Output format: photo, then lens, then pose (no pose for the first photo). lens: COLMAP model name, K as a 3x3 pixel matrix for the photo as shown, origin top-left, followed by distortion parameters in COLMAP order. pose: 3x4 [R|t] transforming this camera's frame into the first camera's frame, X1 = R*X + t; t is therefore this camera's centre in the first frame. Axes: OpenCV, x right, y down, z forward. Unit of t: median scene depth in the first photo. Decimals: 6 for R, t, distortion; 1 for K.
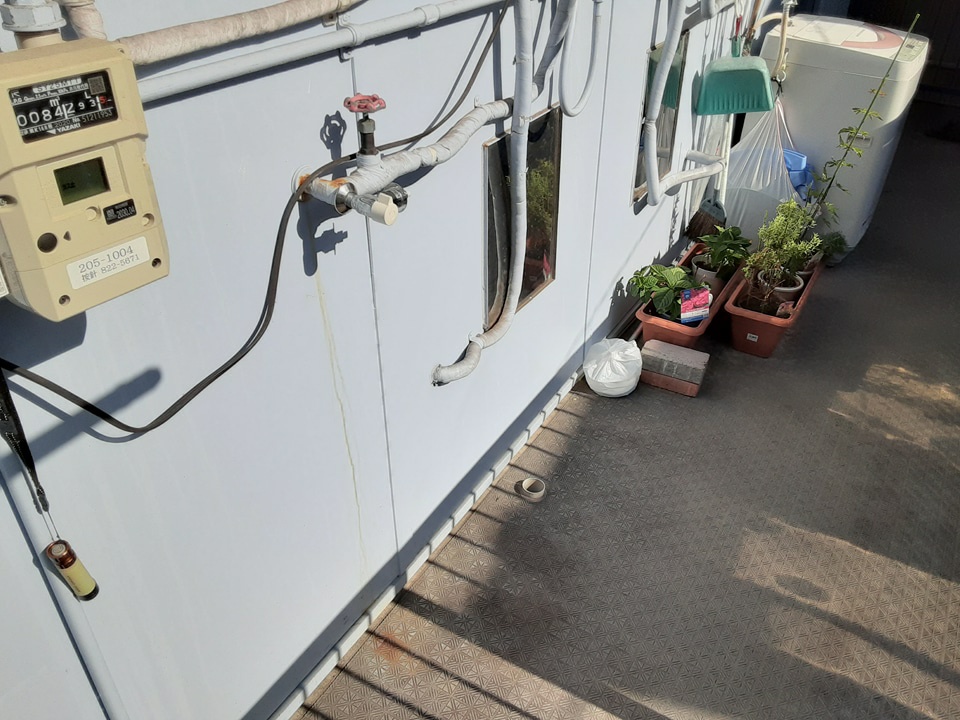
lens RADIAL K [[766.1, 0, 489.1], [0, 766.1, 363.5], [0, 0, 1]] dist [0.109718, -0.173499]
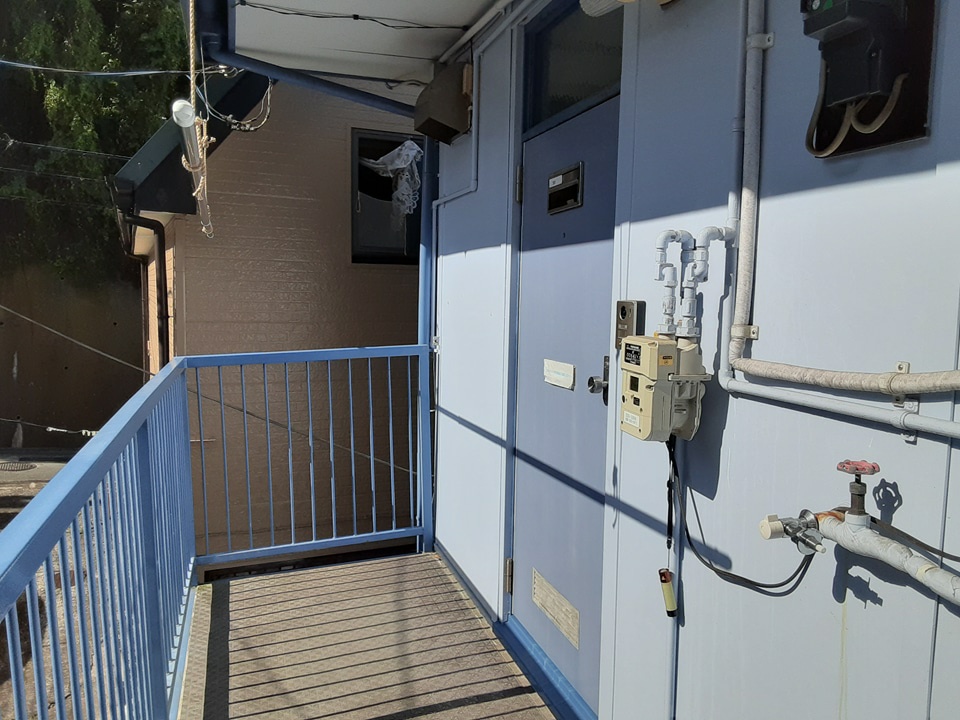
lens RADIAL K [[766.1, 0, 489.1], [0, 766.1, 363.5], [0, 0, 1]] dist [0.109718, -0.173499]
pose [[-0.679040, 0.045055, -0.732718, 0.929335], [-0.429818, 0.784742, 0.446584, -0.685334], [0.595115, 0.618183, -0.513505, 1.120097]]
